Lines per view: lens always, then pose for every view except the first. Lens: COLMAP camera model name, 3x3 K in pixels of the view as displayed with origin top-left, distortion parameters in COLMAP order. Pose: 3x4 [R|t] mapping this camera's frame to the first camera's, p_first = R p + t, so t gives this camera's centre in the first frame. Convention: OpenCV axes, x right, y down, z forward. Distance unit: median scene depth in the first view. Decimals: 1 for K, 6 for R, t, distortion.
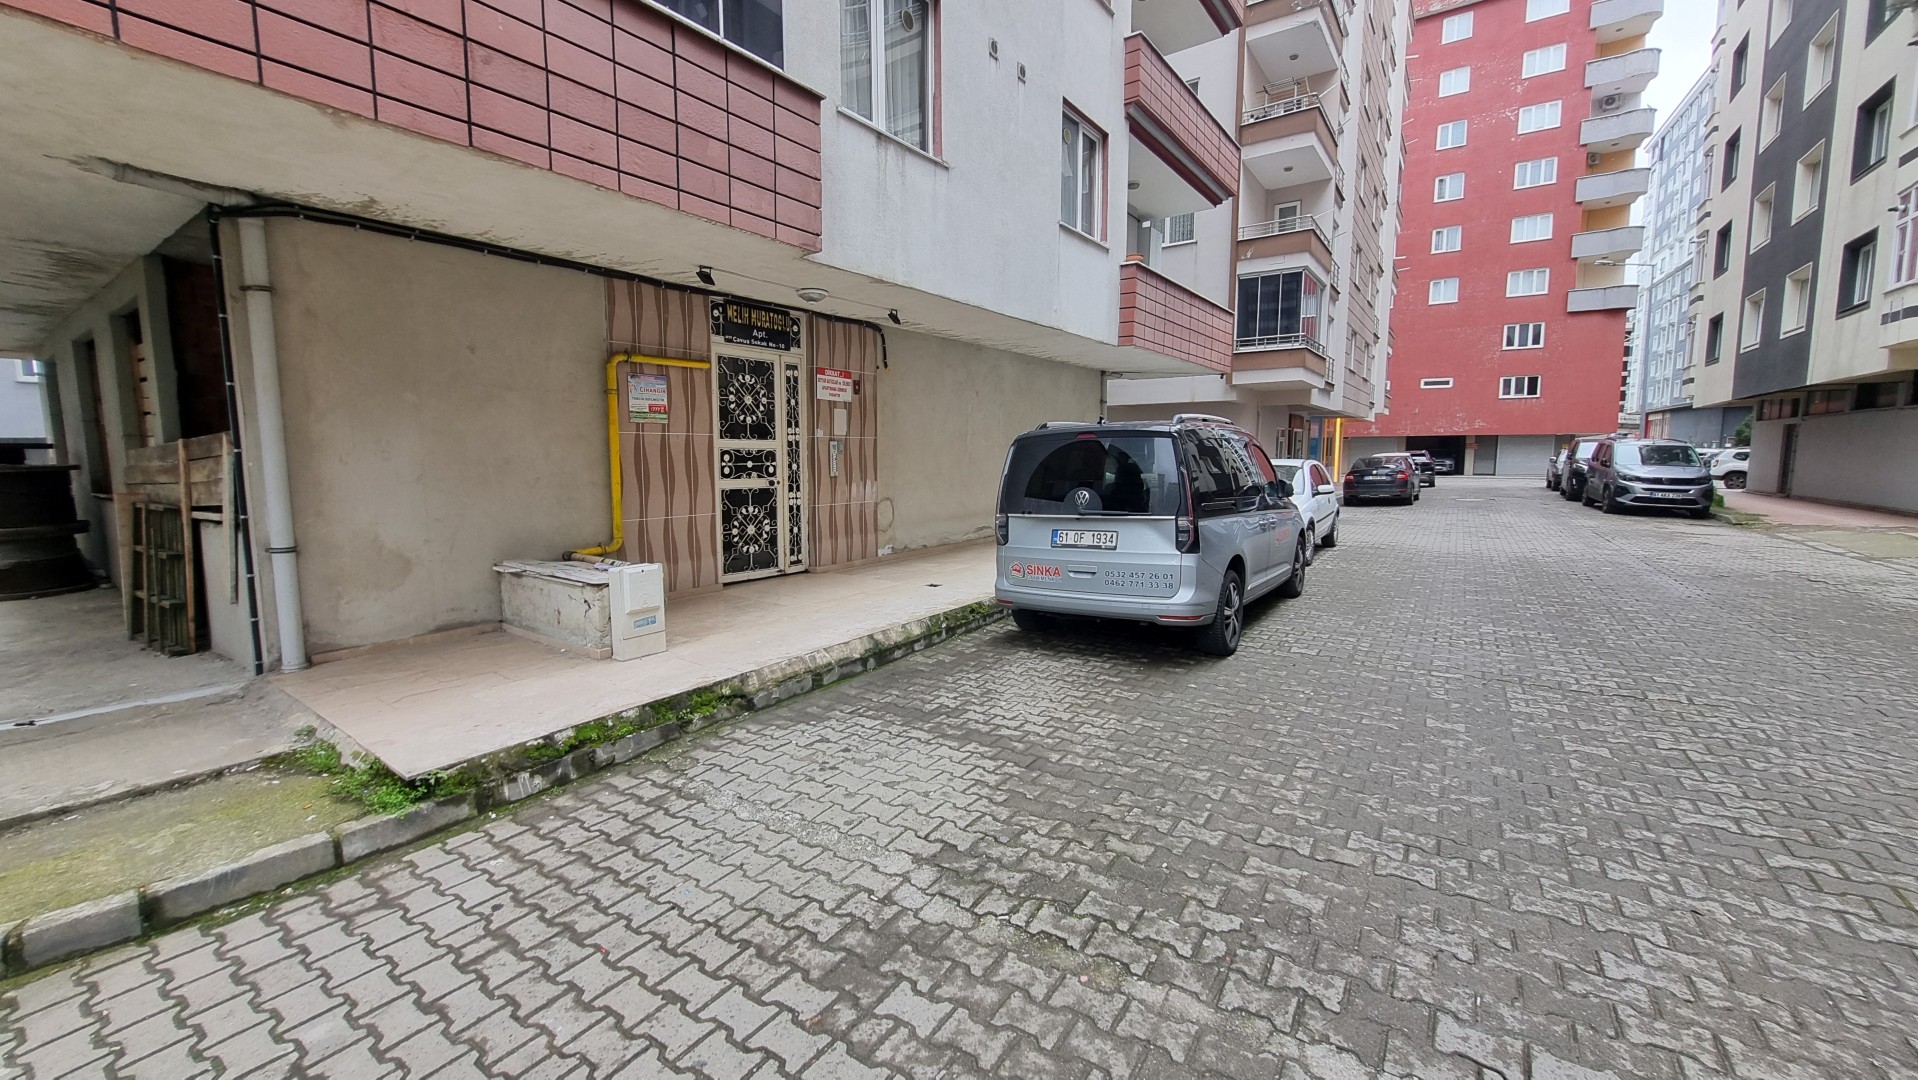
lens RADIAL K [[744.8, 0, 959.0], [0, 744.8, 540.0], [0, 0, 1]] dist [-0.009793, -0.000030]
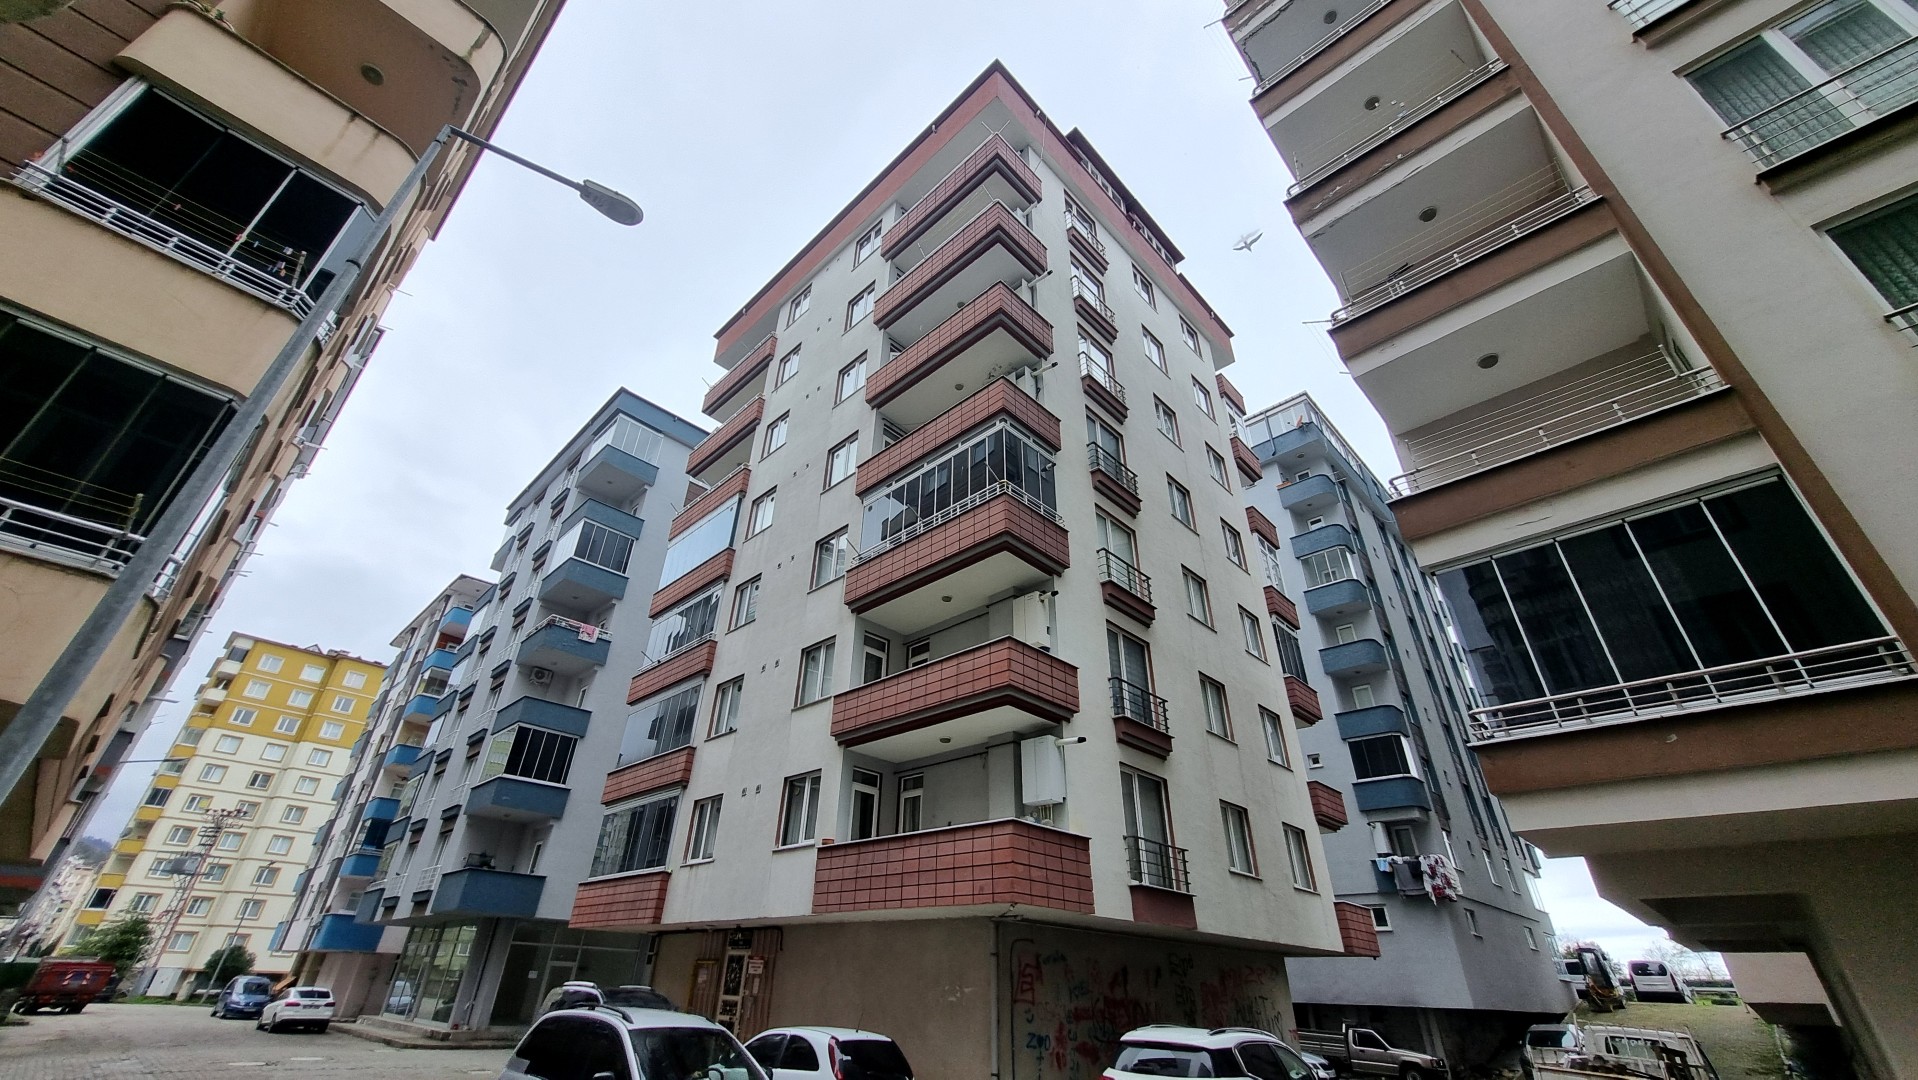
lens RADIAL K [[744.8, 0, 959.0], [0, 744.8, 540.0], [0, 0, 1]] dist [-0.009793, -0.000030]
pose [[-0.156486, -0.510756, -0.845364, 2.133153], [-0.132112, 0.859042, -0.494564, -0.286996], [0.978805, 0.034291, -0.201905, 1.982769]]
